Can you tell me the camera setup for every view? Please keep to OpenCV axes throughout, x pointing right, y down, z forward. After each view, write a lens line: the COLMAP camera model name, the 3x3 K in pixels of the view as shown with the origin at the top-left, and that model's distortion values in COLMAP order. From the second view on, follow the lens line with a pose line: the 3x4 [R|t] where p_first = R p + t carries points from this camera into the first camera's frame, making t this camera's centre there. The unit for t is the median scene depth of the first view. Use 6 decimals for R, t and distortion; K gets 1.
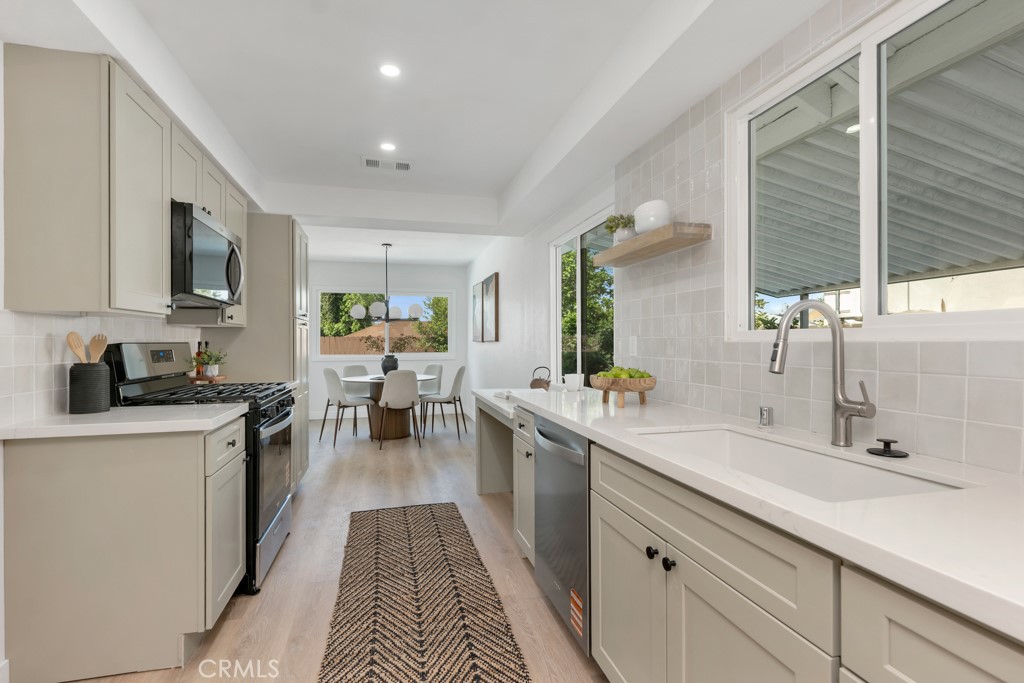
lens RADIAL K [[466.1, 0, 512.0], [0, 466.1, 341.5], [0, 0, 1]] dist [0.001378, 0.000224]
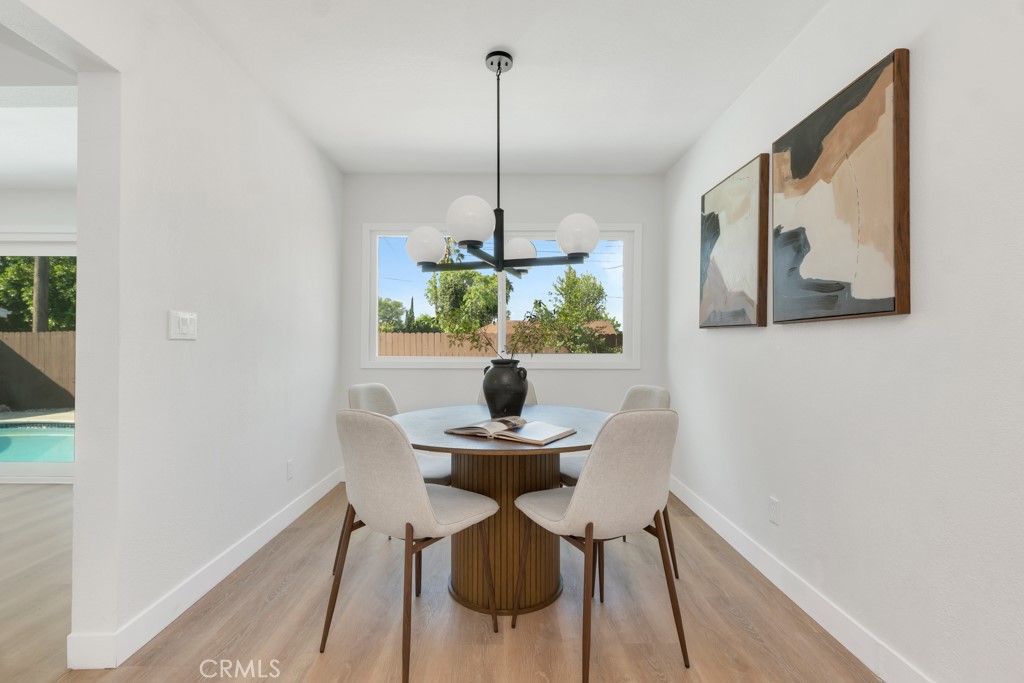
lens RADIAL K [[466.1, 0, 512.0], [0, 466.1, 341.5], [0, 0, 1]] dist [0.001378, 0.000224]
pose [[0.968716, 0.007037, -0.248072, -0.147600], [-0.008476, 0.999953, -0.004731, 0.015431], [0.248027, 0.006686, 0.968730, 0.572467]]
